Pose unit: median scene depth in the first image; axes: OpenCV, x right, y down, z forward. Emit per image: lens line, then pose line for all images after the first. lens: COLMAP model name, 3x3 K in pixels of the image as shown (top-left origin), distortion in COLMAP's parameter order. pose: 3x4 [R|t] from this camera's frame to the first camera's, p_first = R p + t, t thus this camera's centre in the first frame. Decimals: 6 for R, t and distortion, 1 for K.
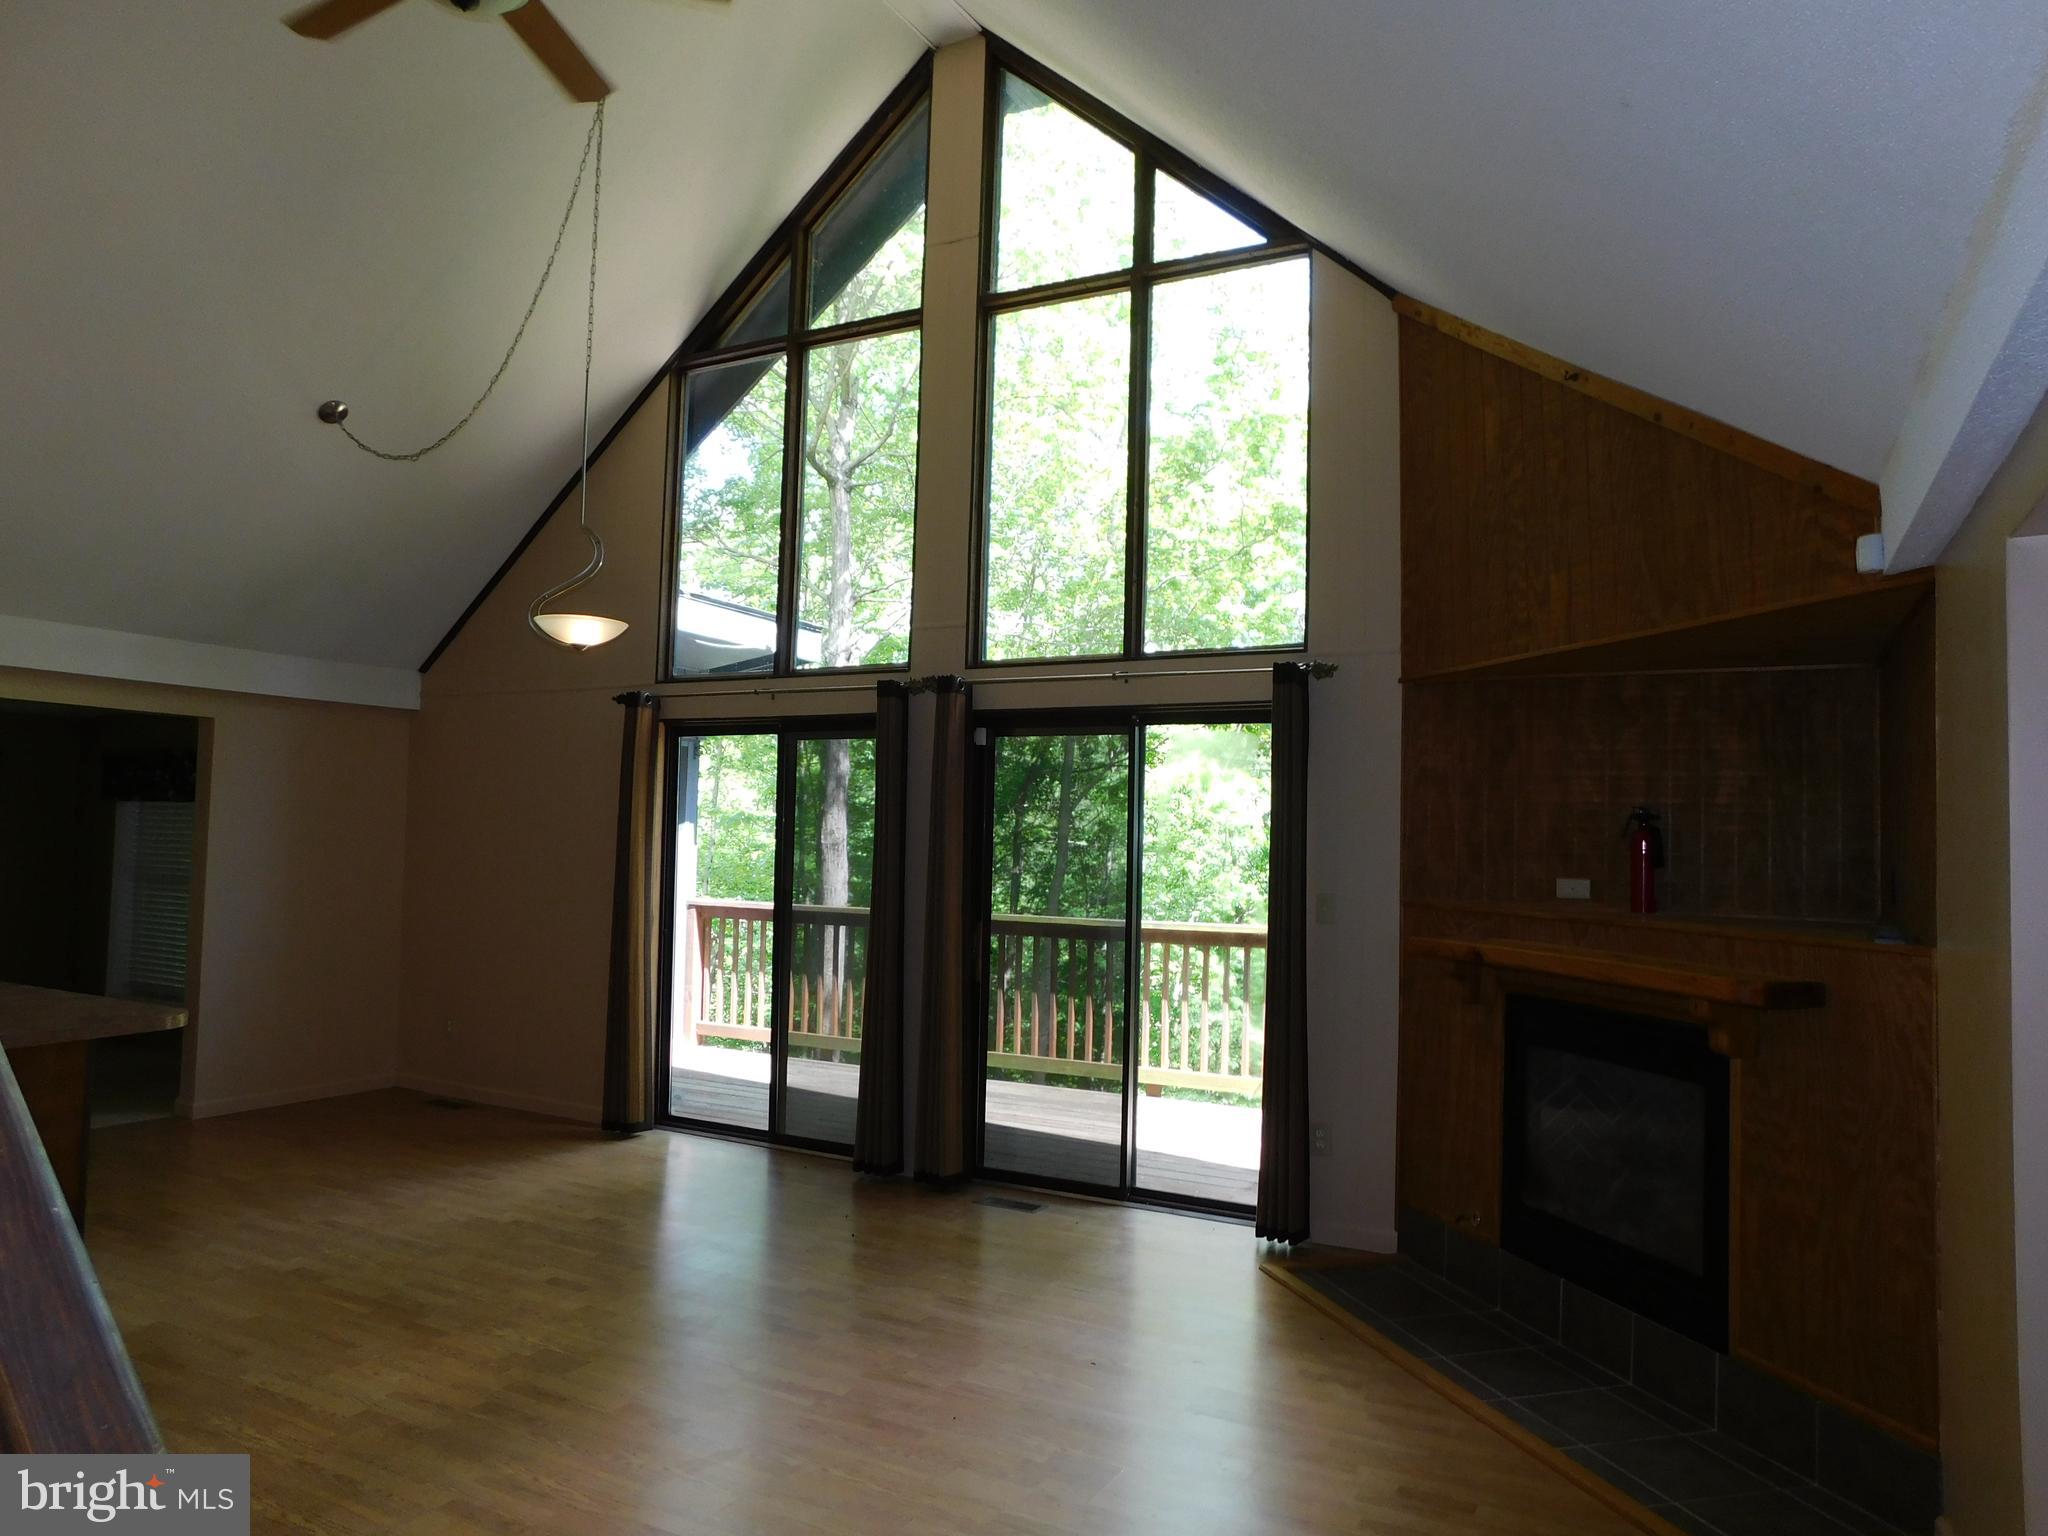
lens RADIAL K [[1362.1, 0, 1017.8], [0, 1362.1, 768.8], [0, 0, 1]] dist [-0.064937, 0.059953]
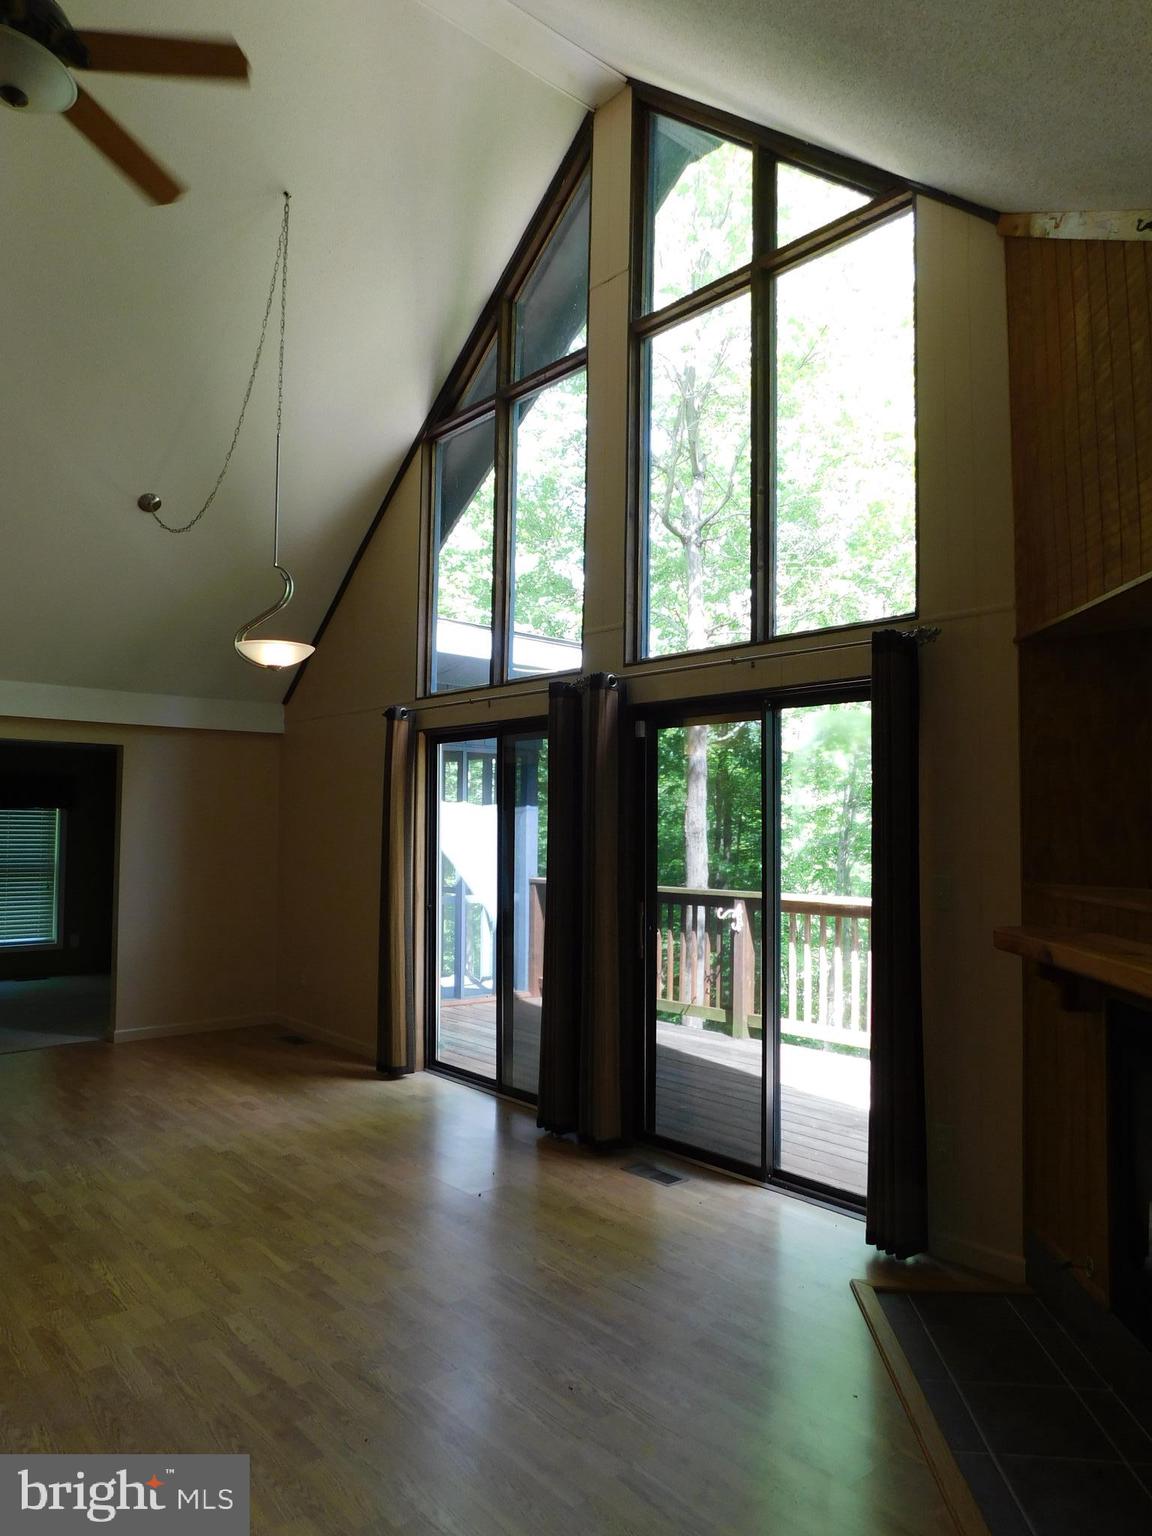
lens RADIAL K [[1021.6, 0, 576.4], [0, 1021.6, 773.4], [0, 0, 1]] dist [-0.064937, 0.059953]
pose [[0.938618, -0.033420, -0.343335, 0.207767], [0.032210, 0.999439, -0.009227, 0.017398], [0.343450, -0.002398, 0.939168, 0.237714]]
